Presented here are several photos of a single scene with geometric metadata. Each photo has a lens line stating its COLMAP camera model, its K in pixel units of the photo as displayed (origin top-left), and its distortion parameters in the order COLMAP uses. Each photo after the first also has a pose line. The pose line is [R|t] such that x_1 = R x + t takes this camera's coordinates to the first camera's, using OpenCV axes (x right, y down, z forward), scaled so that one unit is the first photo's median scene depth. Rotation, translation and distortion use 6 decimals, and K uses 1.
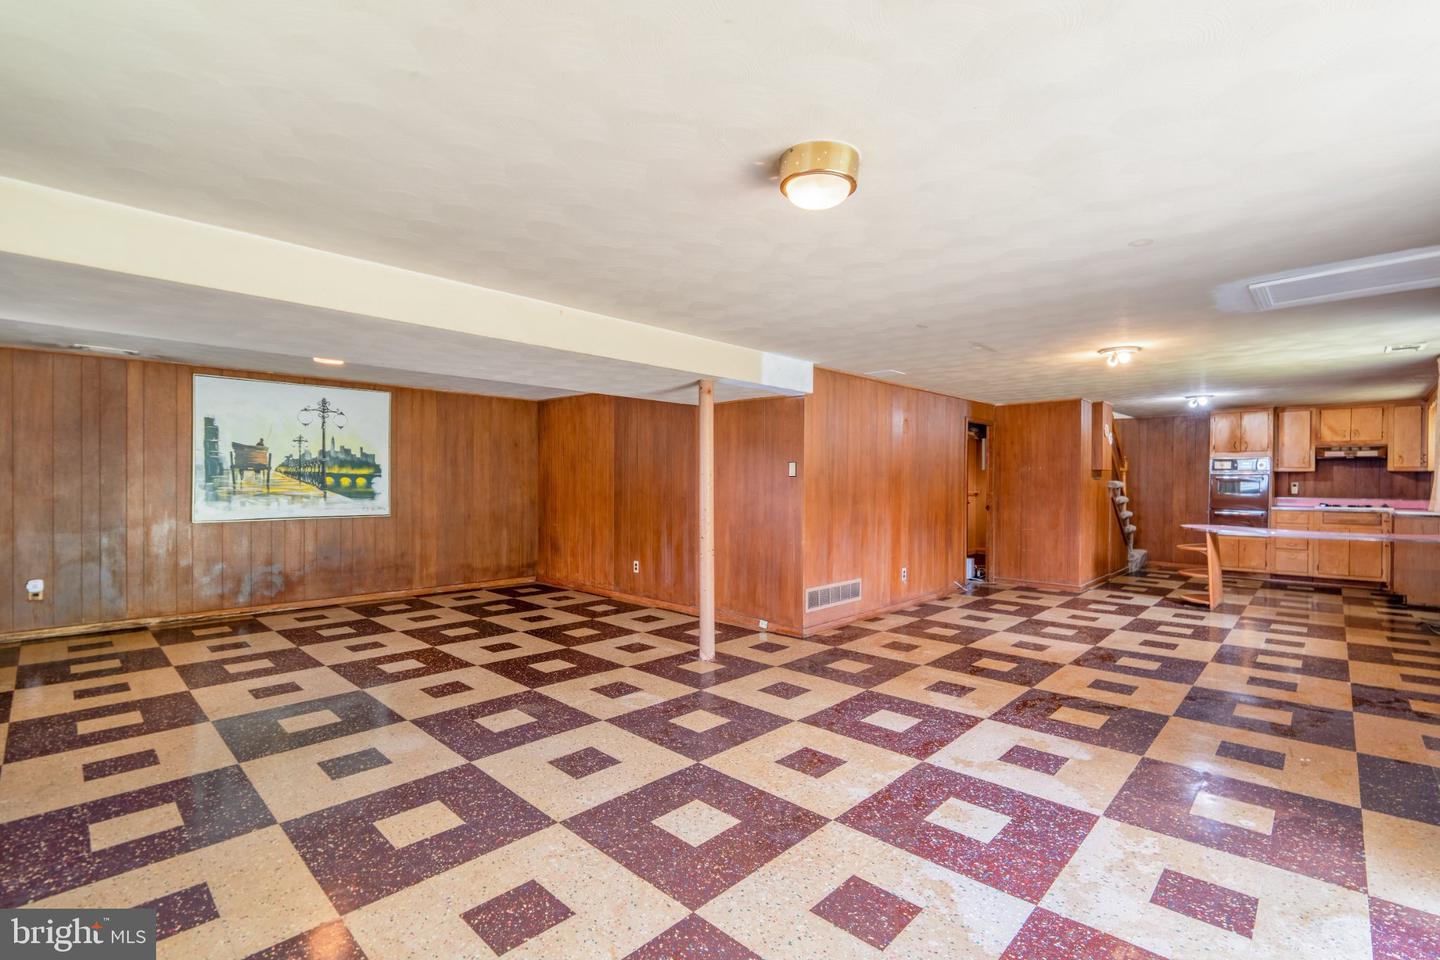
lens RADIAL K [[647.6, 0, 739.7], [0, 647.6, 477.5], [0, 0, 1]] dist [-0.006576, 0.002162]
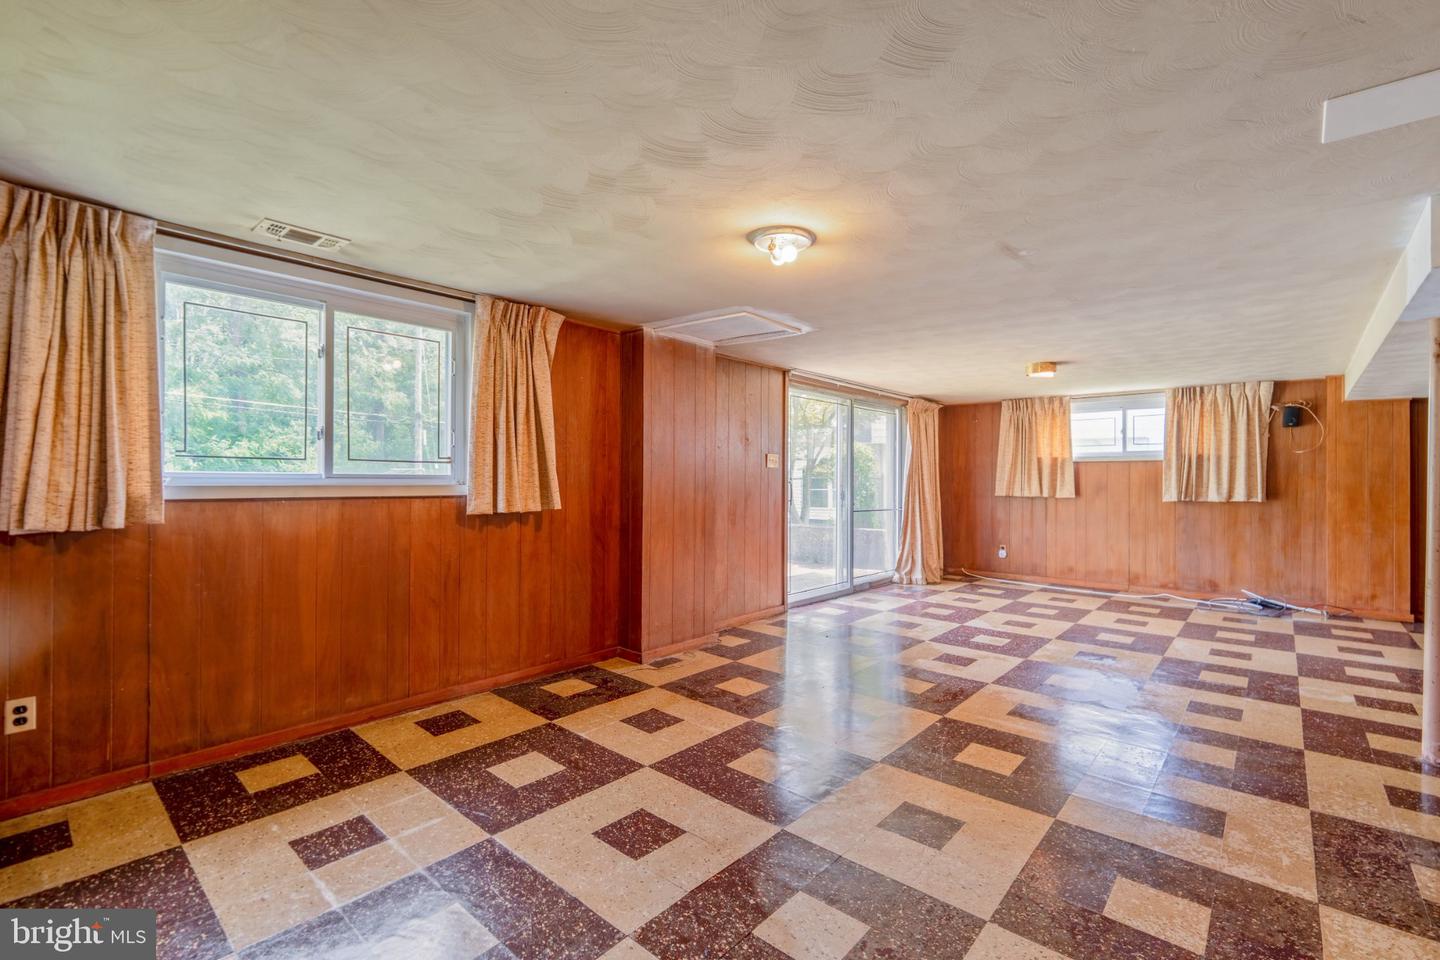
lens RADIAL K [[647.6, 0, 723.6], [0, 647.6, 475.4], [0, 0, 1]] dist [-0.006576, 0.002162]
pose [[-0.999561, -0.011322, -0.027369, 0.623791], [-0.011047, 0.999887, -0.010156, 0.014553], [0.027481, -0.009849, -0.999574, 1.500296]]
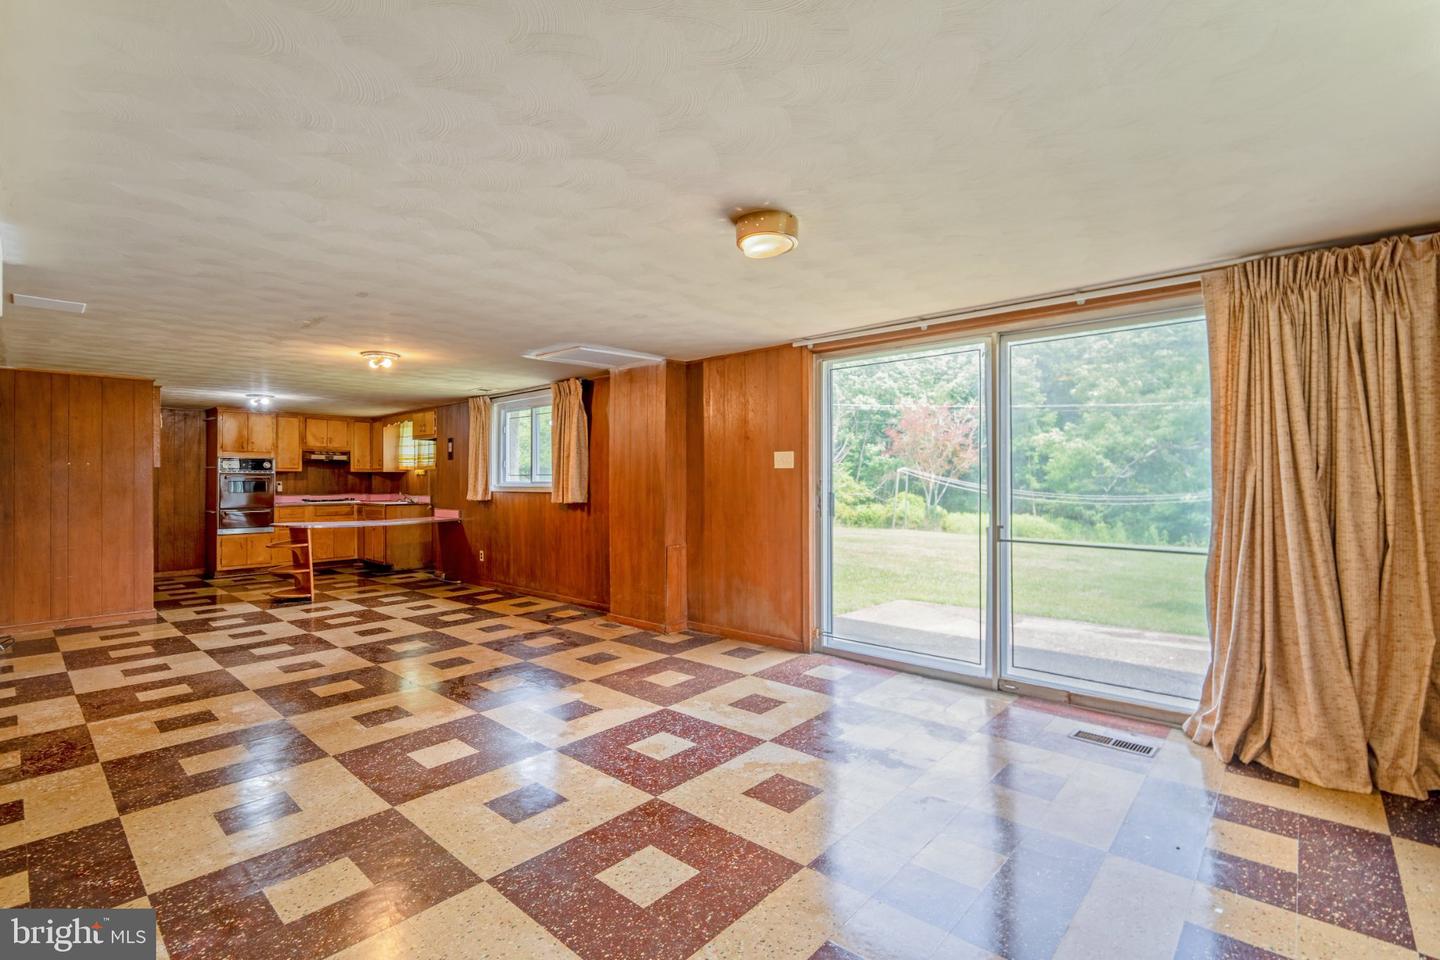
lens RADIAL K [[647.6, 0, 723.2], [0, 647.6, 477.9], [0, 0, 1]] dist [-0.006576, 0.002162]
pose [[-0.010141, -0.000919, 0.999948, -0.449591], [0.000400, 0.999999, 0.000923, 0.001625], [-0.999948, 0.000409, -0.010141, 0.439063]]
